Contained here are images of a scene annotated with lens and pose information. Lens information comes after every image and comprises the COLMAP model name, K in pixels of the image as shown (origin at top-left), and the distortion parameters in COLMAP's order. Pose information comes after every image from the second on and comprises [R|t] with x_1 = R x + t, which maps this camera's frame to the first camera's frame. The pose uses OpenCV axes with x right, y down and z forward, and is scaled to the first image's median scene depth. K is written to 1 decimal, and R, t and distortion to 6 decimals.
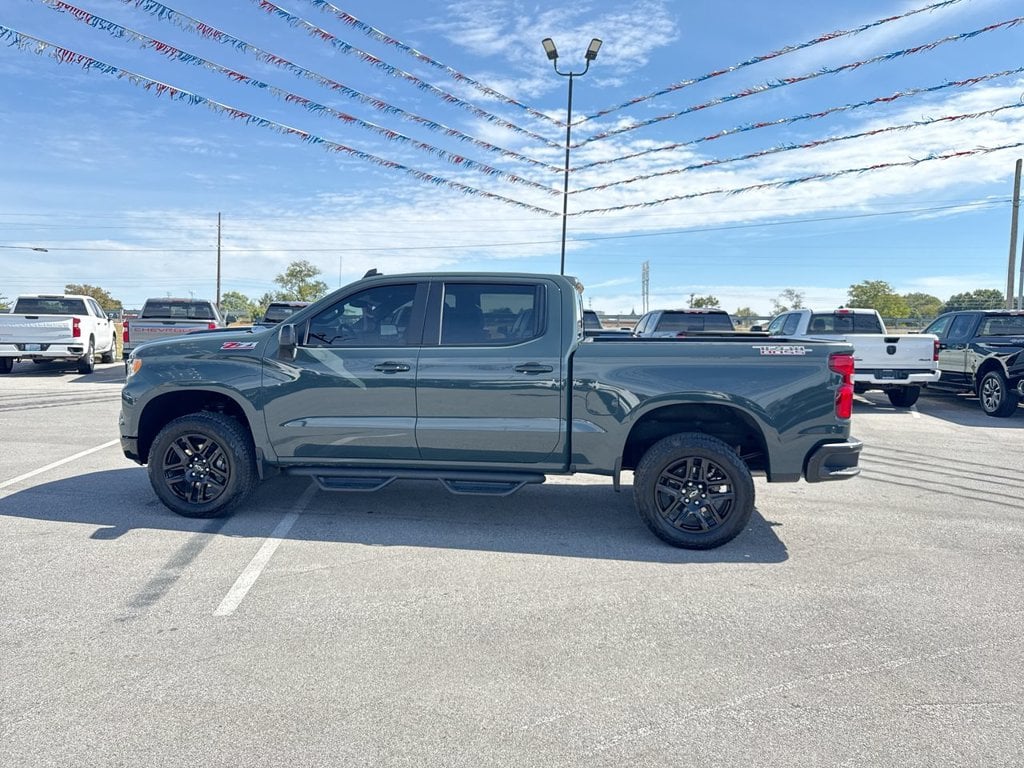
lens RADIAL K [[715.9, 0, 506.3], [0, 715.9, 379.8], [0, 0, 1]] dist [0.072206, -0.111976]
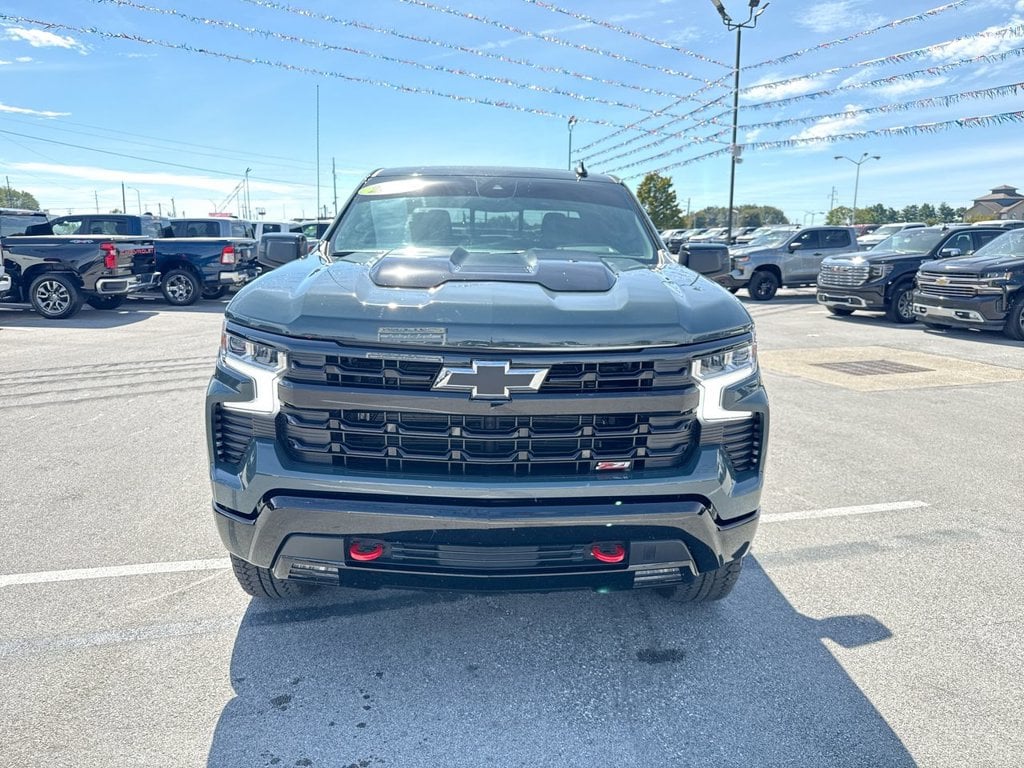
lens RADIAL K [[727.6, 0, 511.7], [0, 727.6, 379.1], [0, 0, 1]] dist [0.006553, -0.031797]
pose [[-0.161411, -0.198717, 0.966674, -0.988877], [0.054608, 0.976219, 0.209797, -0.106619], [-0.985375, 0.086652, -0.146720, 1.298184]]
